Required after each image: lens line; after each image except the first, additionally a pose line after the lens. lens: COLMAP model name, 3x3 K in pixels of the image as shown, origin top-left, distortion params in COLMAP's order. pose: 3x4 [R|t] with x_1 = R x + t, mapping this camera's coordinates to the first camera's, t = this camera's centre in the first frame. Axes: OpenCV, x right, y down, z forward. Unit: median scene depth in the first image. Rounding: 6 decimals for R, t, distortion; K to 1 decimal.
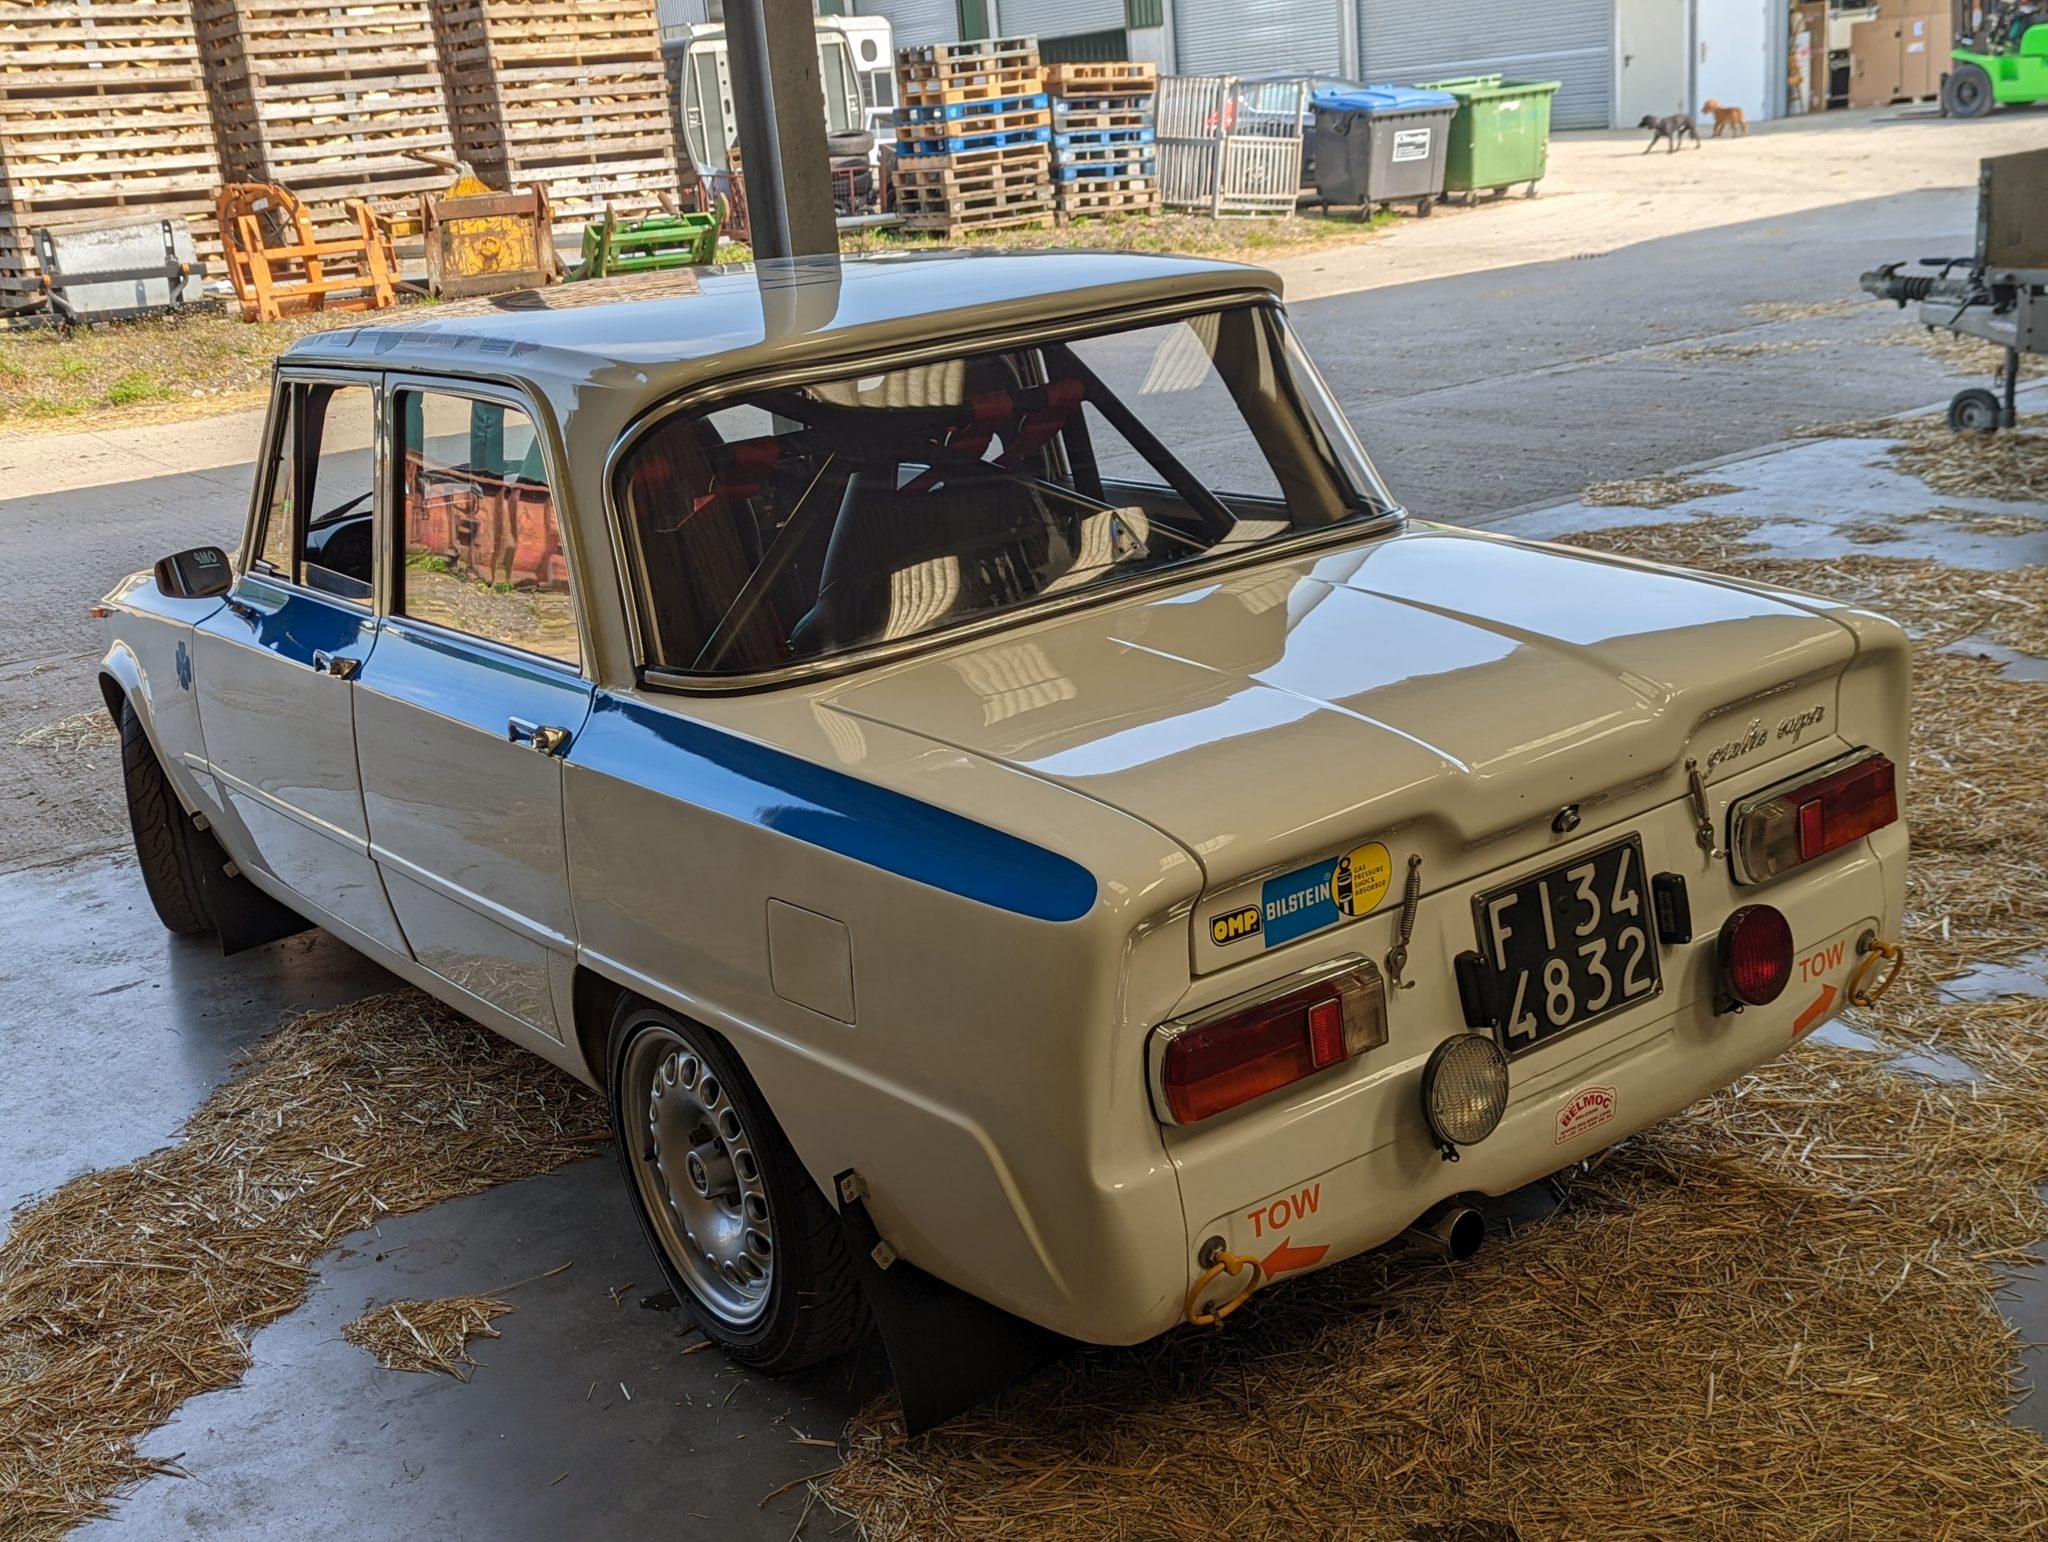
lens RADIAL K [[2250.0, 0, 1024.0], [0, 2250.0, 771.0], [0, 0, 1]] dist [-0.001246, -0.000935]
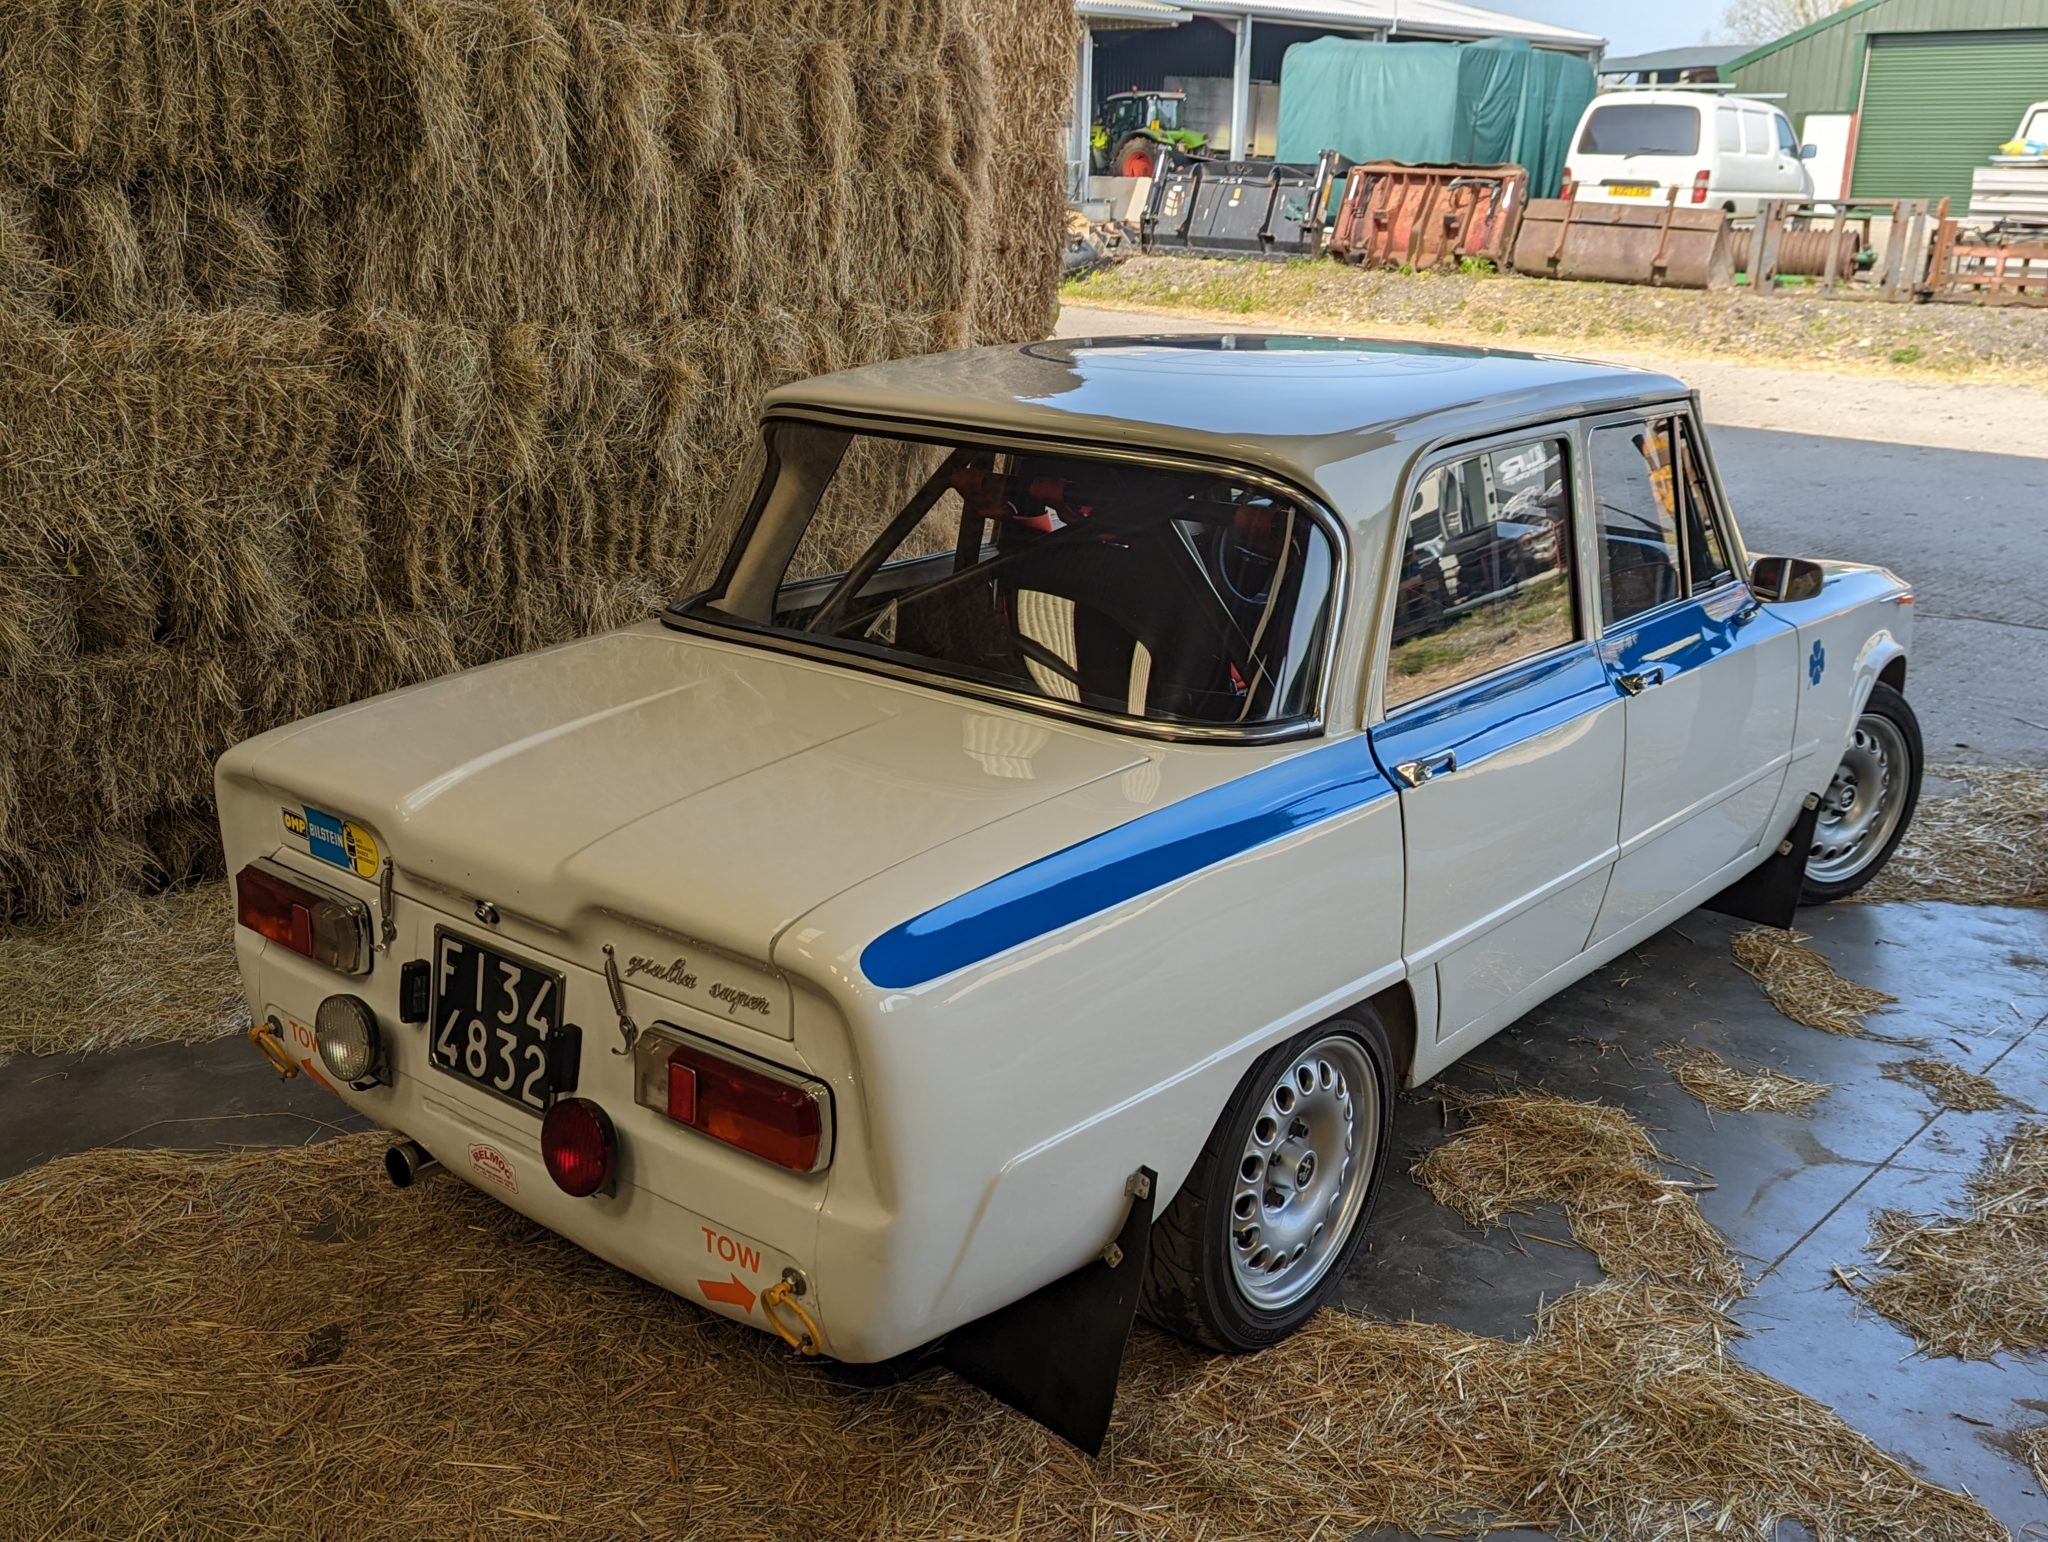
lens RADIAL K [[2250.0, 0, 1024.0], [0, 2250.0, 771.0], [0, 0, 1]] dist [-0.001246, -0.000935]
pose [[0.198614, 0.369554, -0.907735, 1.277874], [-0.287976, 0.907308, 0.306370, -0.461660], [0.936815, 0.200556, 0.286627, 0.896095]]
